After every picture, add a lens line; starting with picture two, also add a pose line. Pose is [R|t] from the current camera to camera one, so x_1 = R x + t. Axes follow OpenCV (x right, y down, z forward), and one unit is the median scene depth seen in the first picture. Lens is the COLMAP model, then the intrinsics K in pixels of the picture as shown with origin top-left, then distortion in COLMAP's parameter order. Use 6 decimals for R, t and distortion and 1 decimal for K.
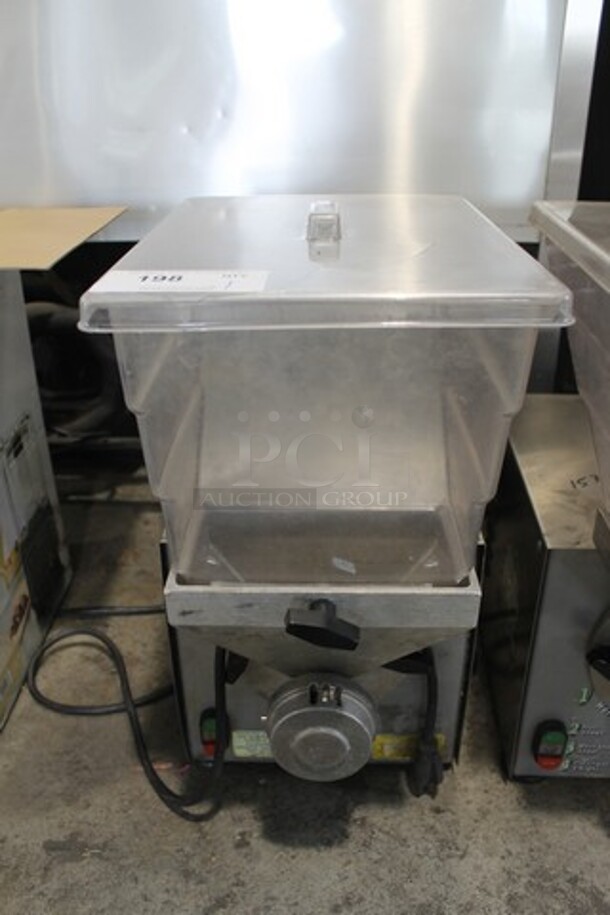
lens RADIAL K [[754.7, 0, 305.0], [0, 754.7, 457.5], [0, 0, 1]] dist [-0.166344, 0.133726]
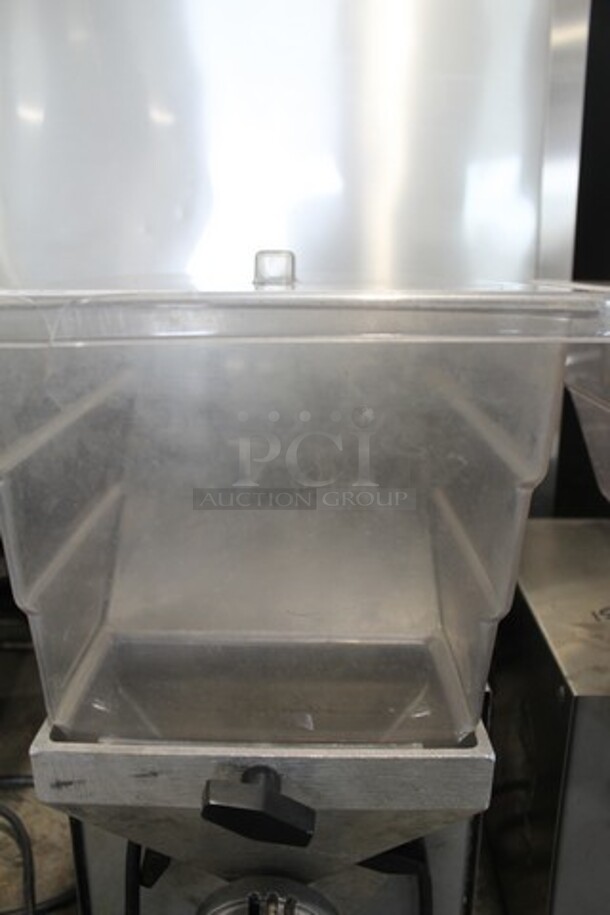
lens RADIAL K [[754.7, 0, 305.0], [0, 754.7, 457.5], [0, 0, 1]] dist [-0.166344, 0.133726]
pose [[0.999725, 0.009696, 0.021347, 0.042918], [-0.004902, 0.976793, -0.214130, 0.054782], [-0.022928, 0.213967, 0.976572, 0.271949]]
